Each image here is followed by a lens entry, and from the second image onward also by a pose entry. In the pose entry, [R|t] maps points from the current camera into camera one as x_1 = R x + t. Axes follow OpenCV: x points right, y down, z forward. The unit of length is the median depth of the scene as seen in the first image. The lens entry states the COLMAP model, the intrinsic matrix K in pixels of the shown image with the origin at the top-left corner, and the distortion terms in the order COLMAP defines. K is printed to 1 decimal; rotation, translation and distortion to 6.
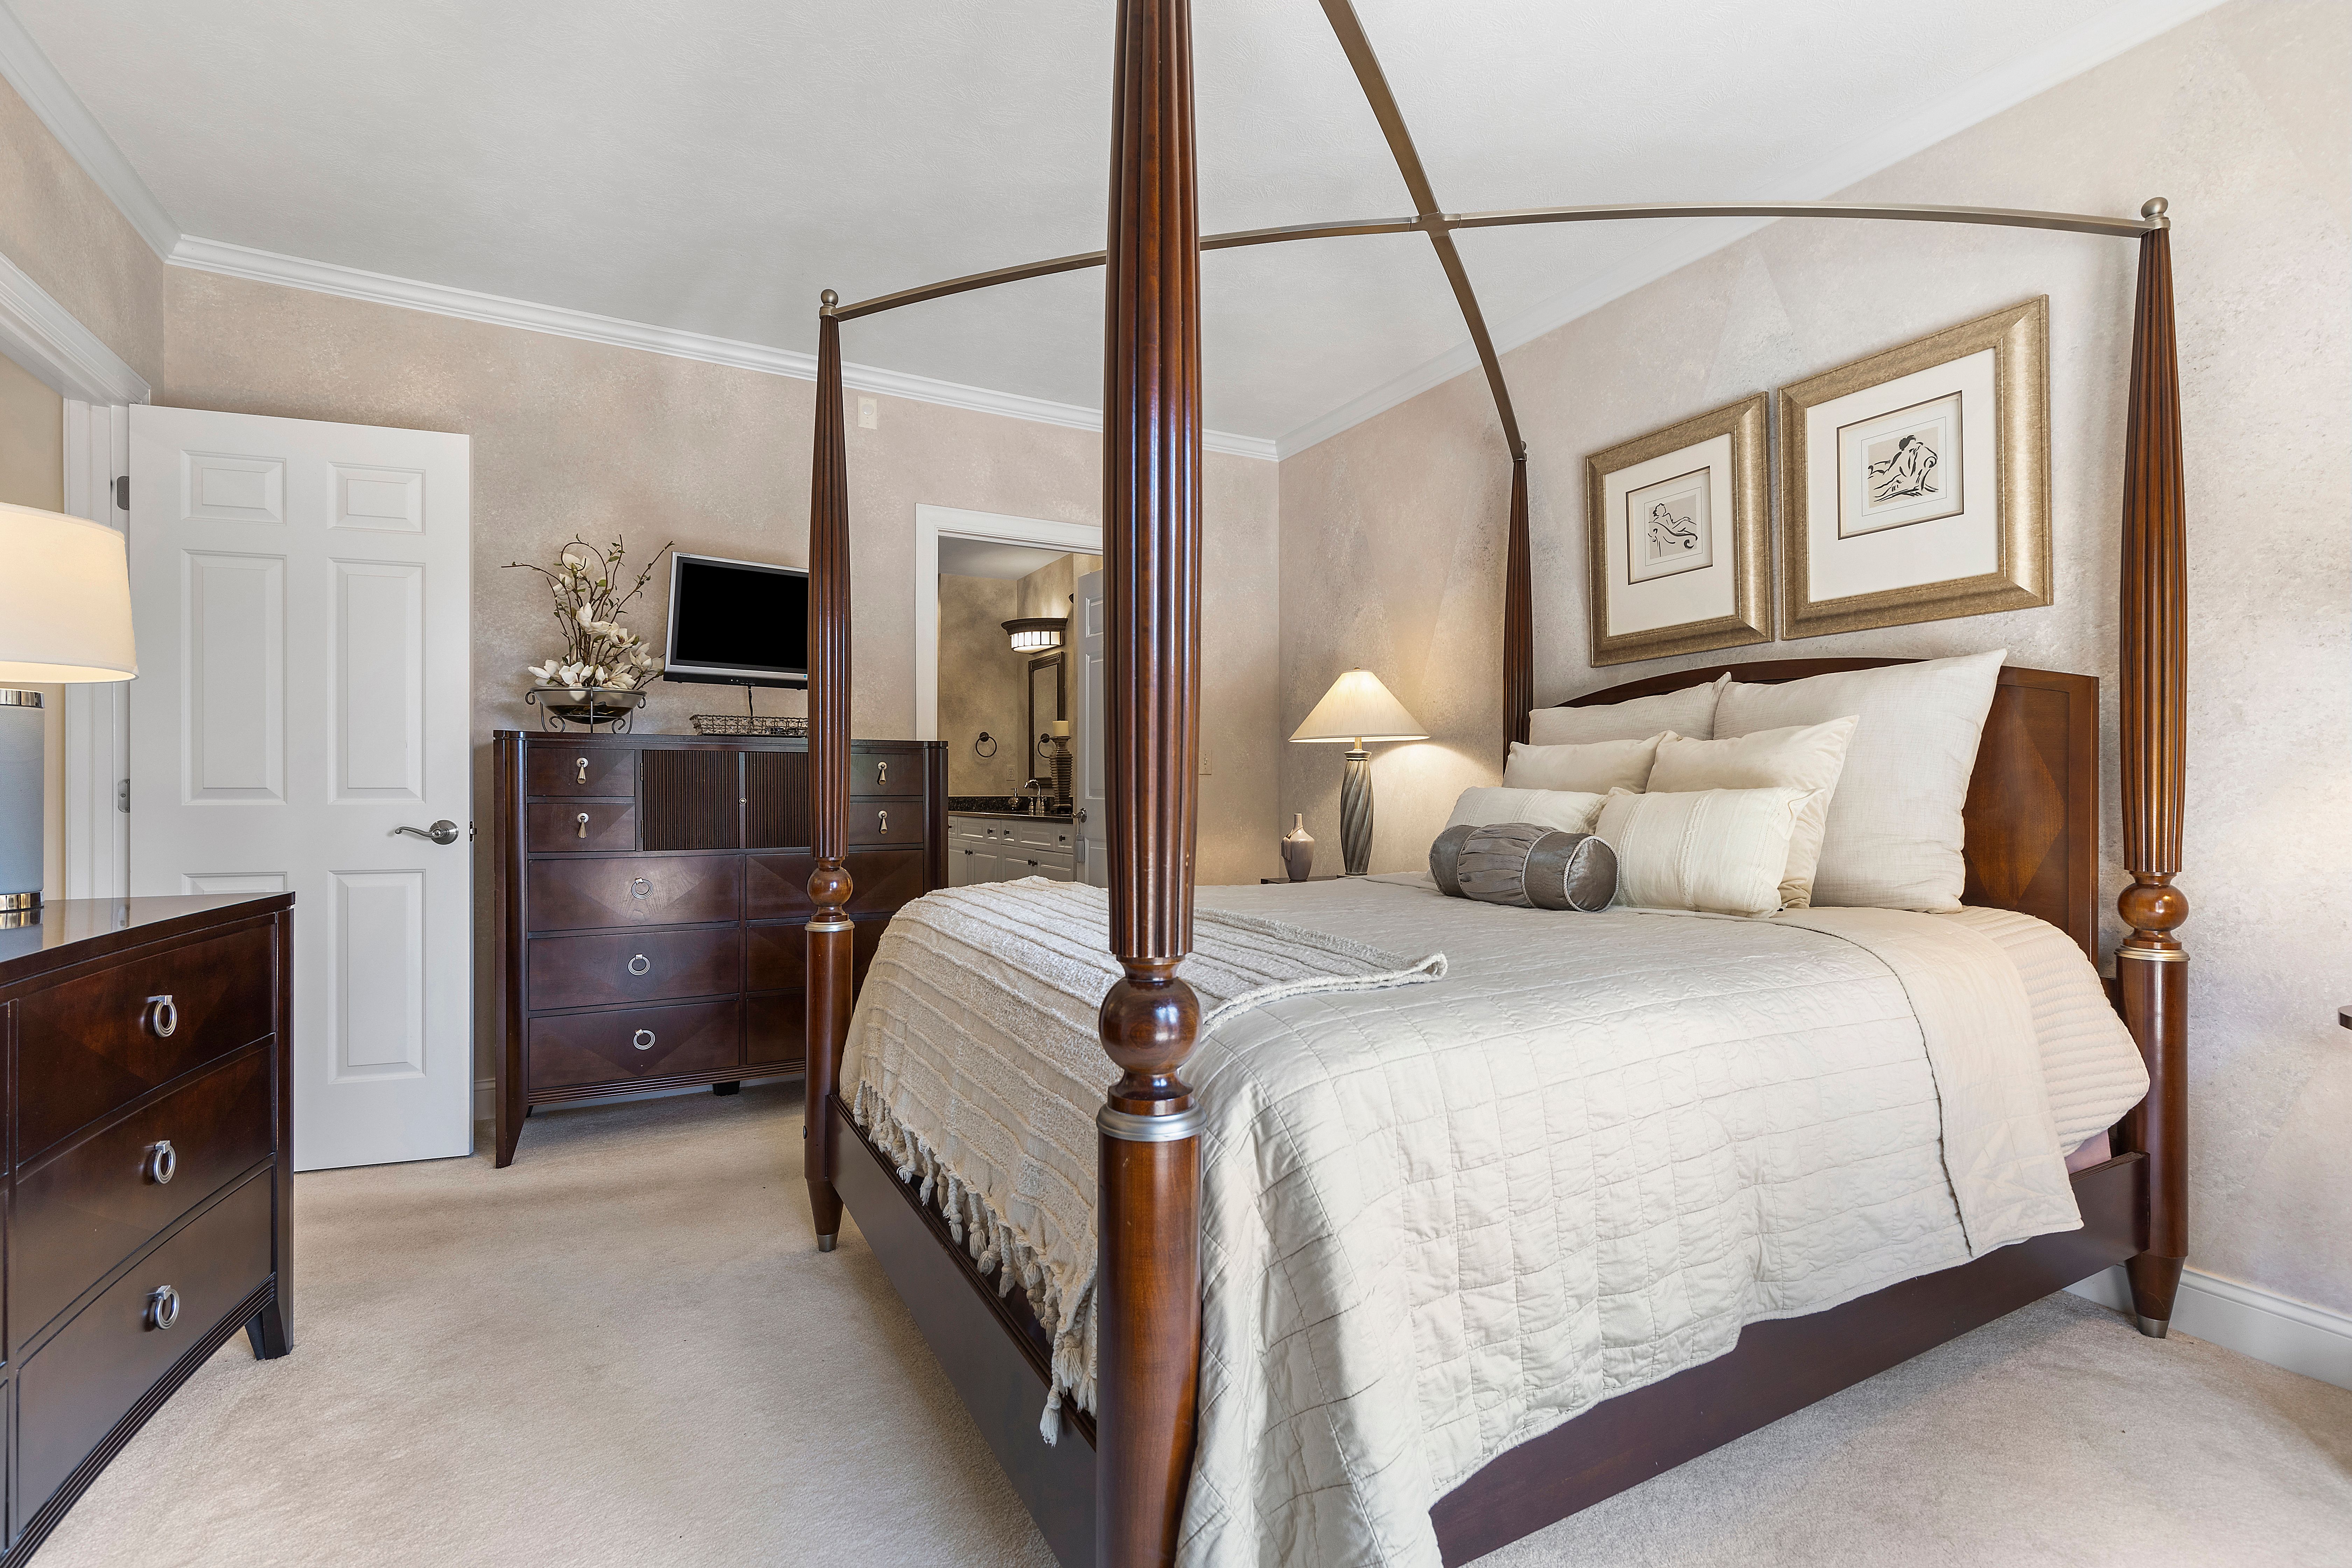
lens RADIAL K [[1061.3, 0, 1186.7], [0, 1061.3, 791.6], [0, 0, 1]] dist [0.003021, 0.000345]
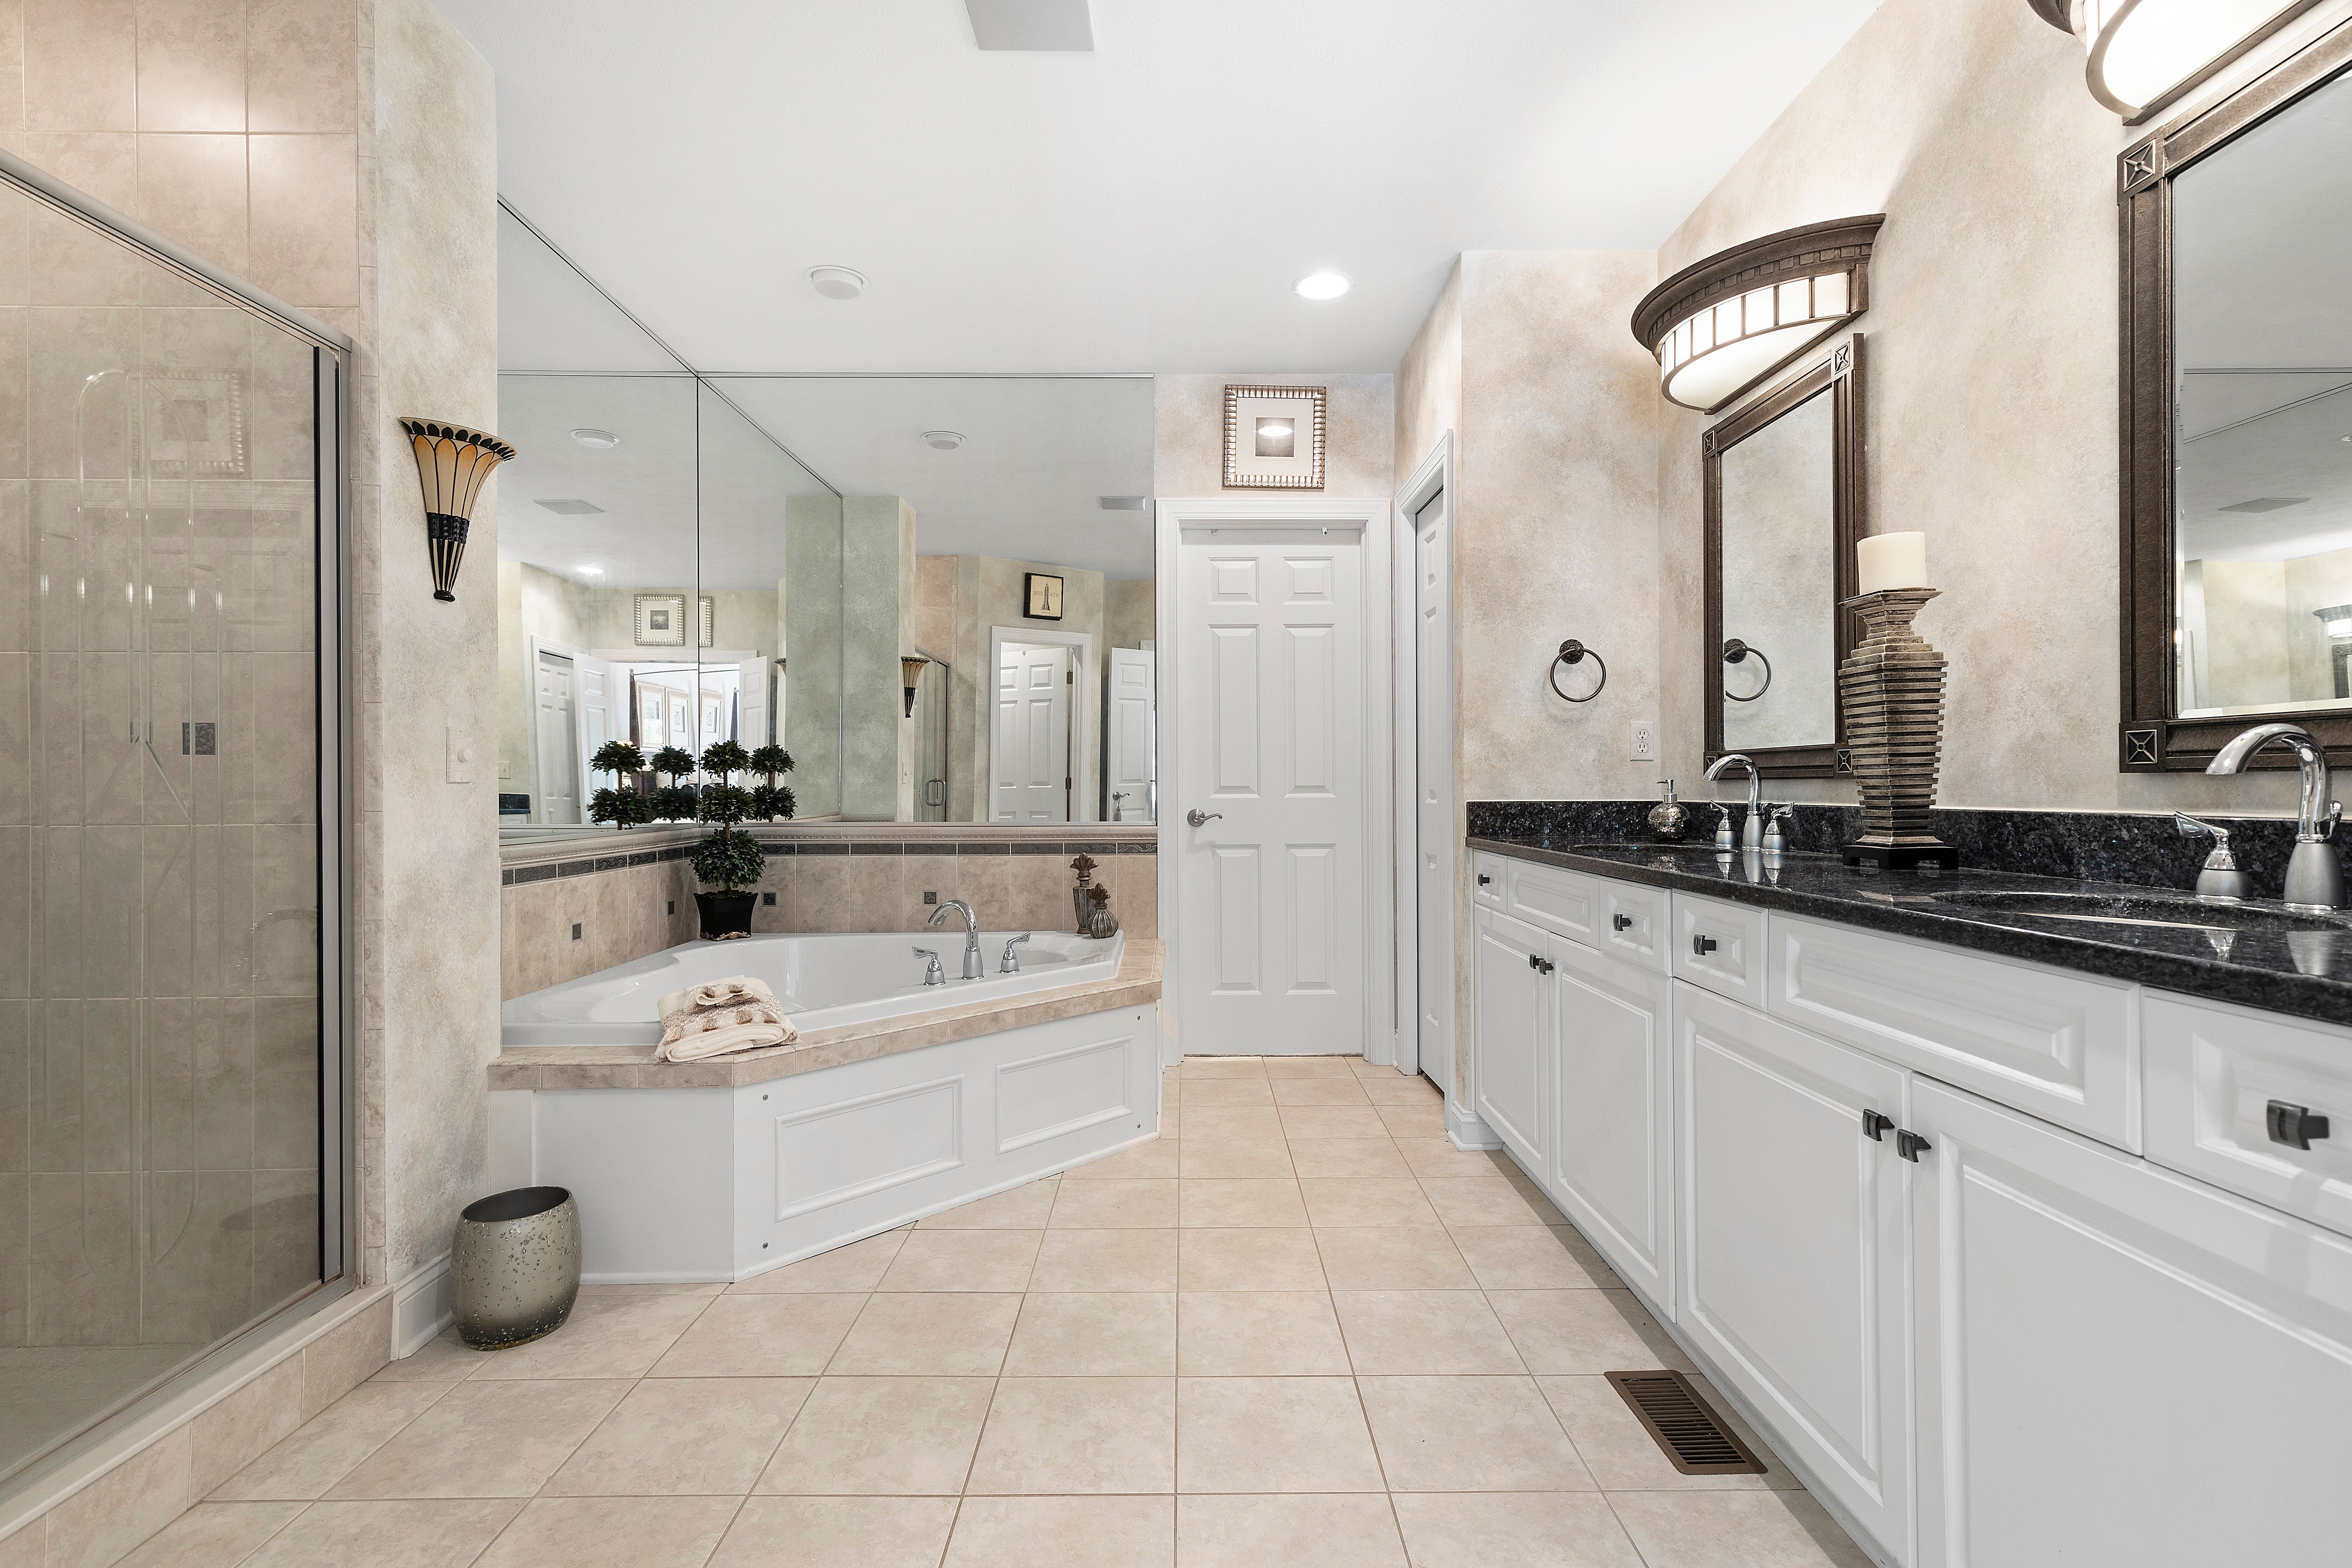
lens RADIAL K [[1061.3, 0, 1186.7], [0, 1061.3, 791.6], [0, 0, 1]] dist [0.003021, 0.000345]
pose [[0.882315, 0.000397, -0.470659, -0.137905], [0.001786, 0.999990, 0.004191, -0.001398], [0.470656, -0.004538, 0.882305, 0.612045]]
